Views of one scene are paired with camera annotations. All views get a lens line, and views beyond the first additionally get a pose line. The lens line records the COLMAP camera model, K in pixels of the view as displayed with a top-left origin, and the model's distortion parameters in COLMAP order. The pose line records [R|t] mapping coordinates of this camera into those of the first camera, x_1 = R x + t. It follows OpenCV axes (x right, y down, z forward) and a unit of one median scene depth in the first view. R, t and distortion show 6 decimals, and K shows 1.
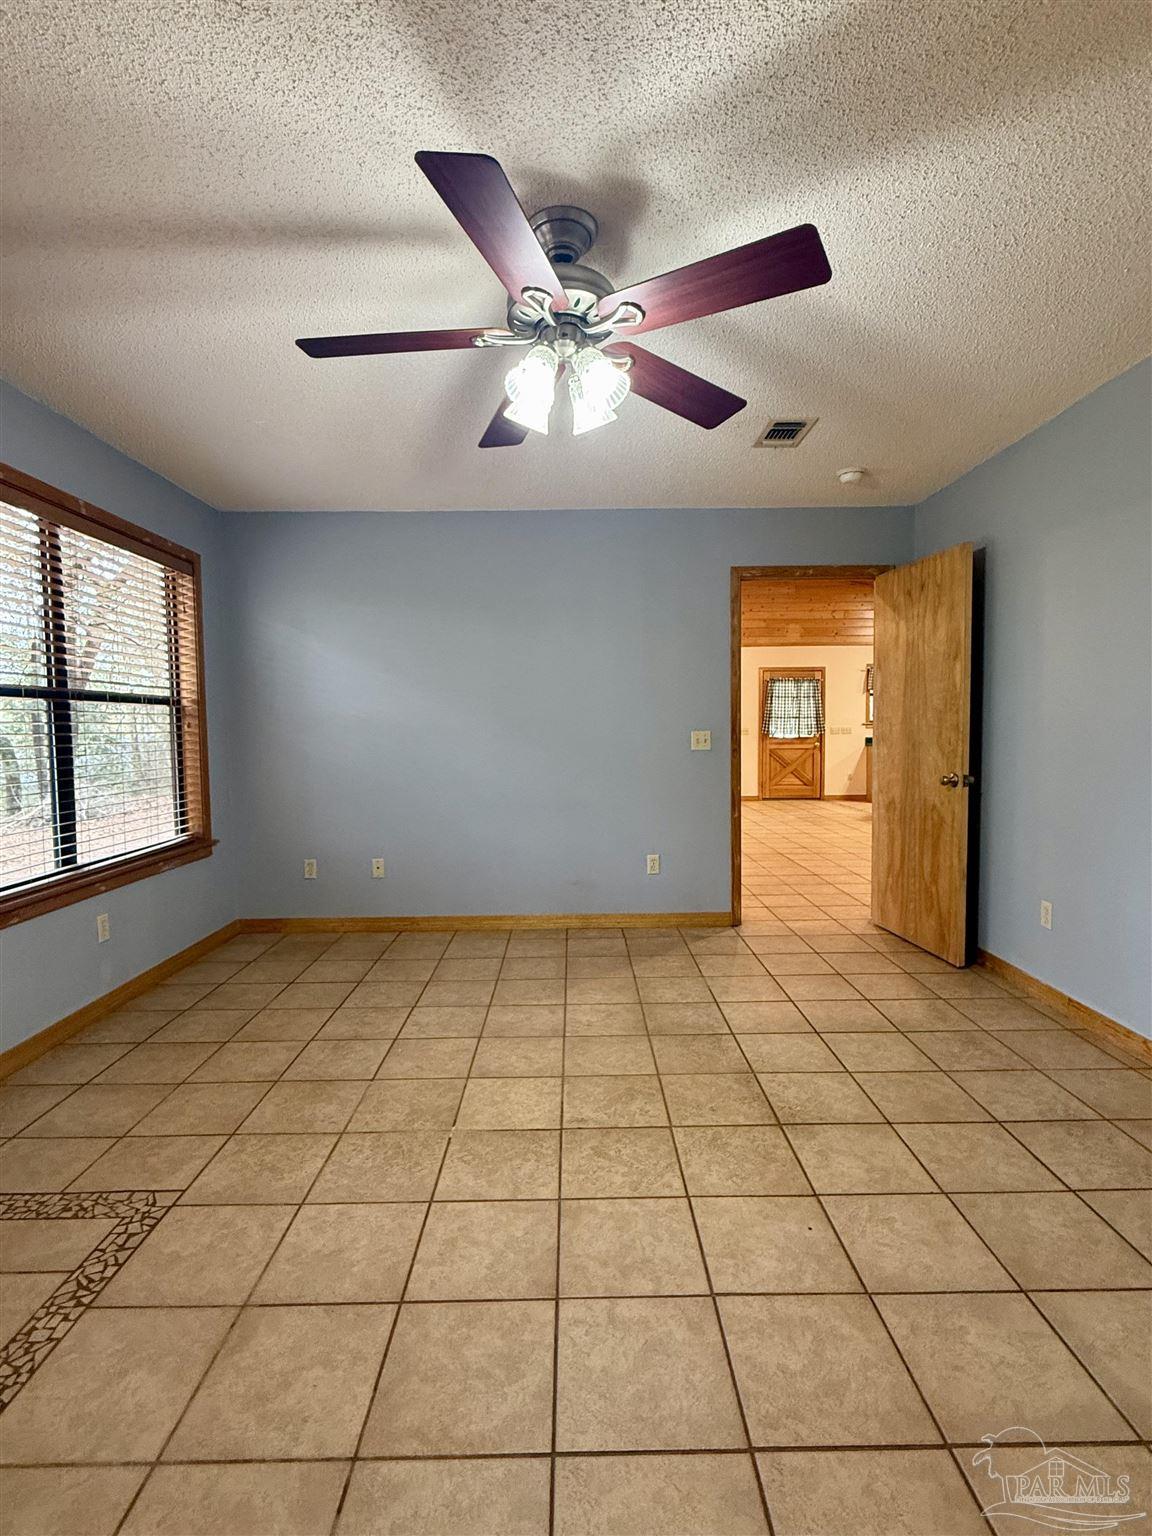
lens RADIAL K [[738.1, 0, 580.3], [0, 738.1, 764.6], [0, 0, 1]] dist [-0.000025, 0.000220]
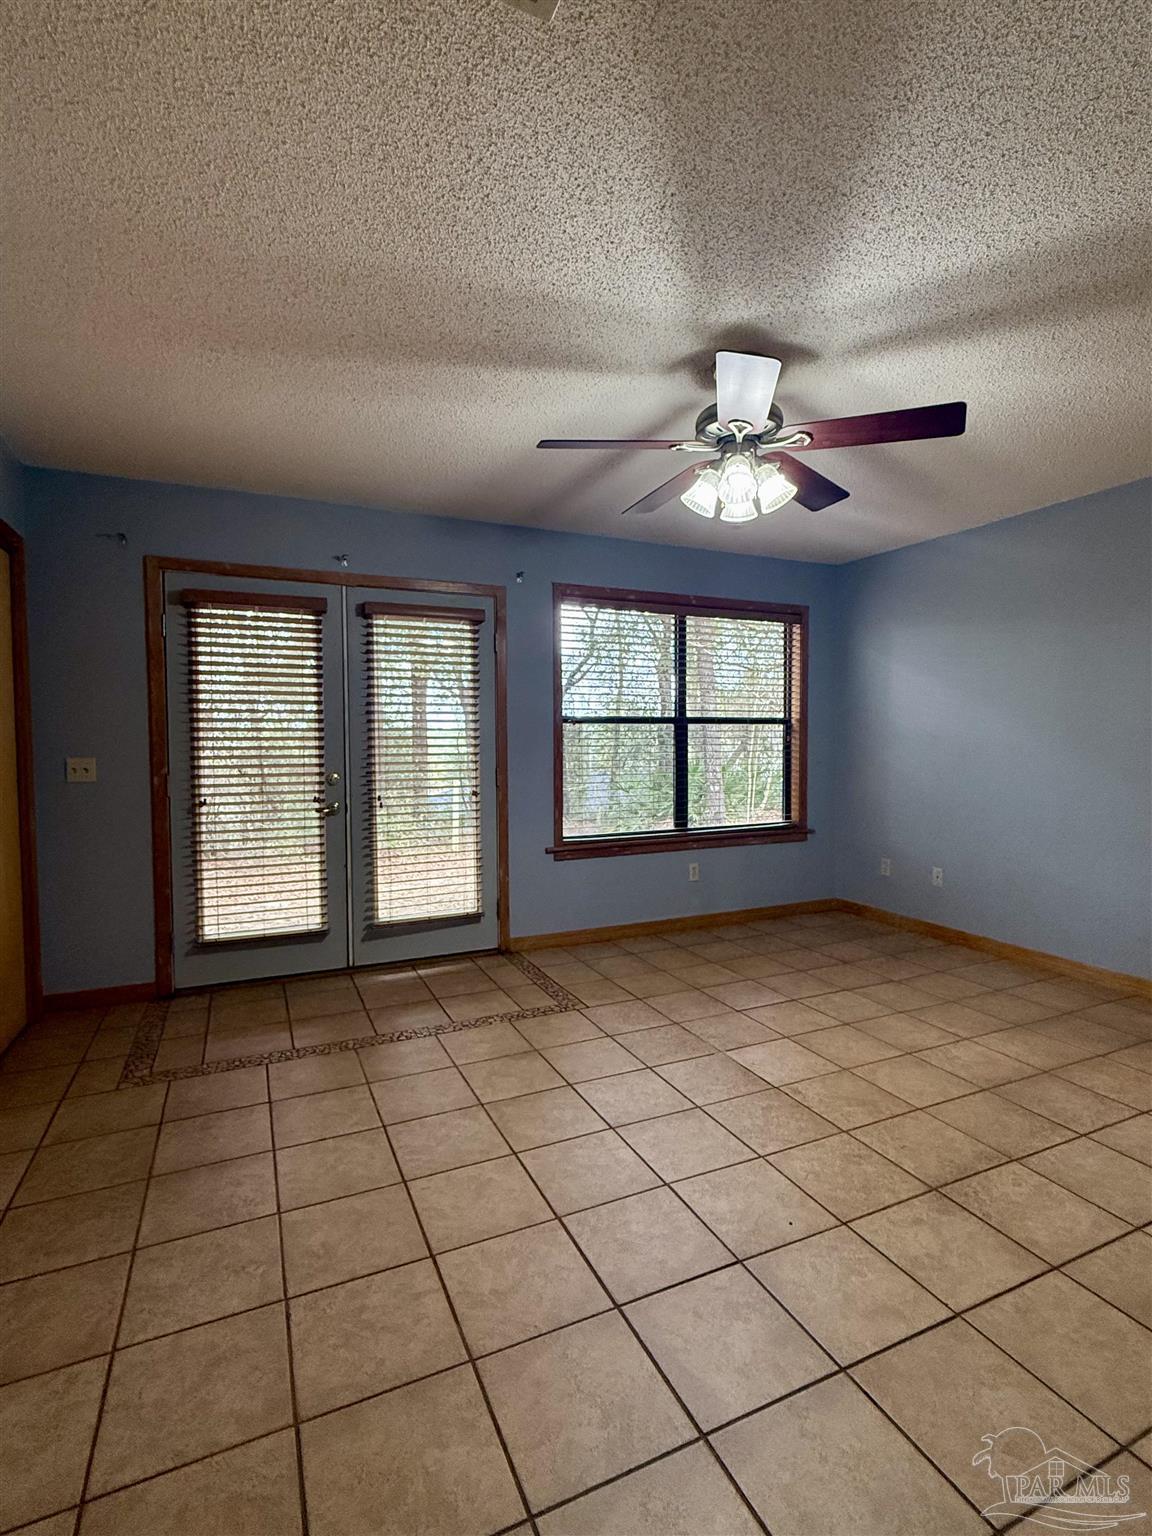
lens RADIAL K [[733.2, 0, 569.9], [0, 733.2, 769.5], [0, 0, 1]] dist [-0.001064, 0.000049]
pose [[0.404386, 0.050366, -0.913201, 0.754701], [-0.046342, 0.998328, 0.034540, -0.038621], [0.913414, 0.028353, 0.406044, 0.167281]]
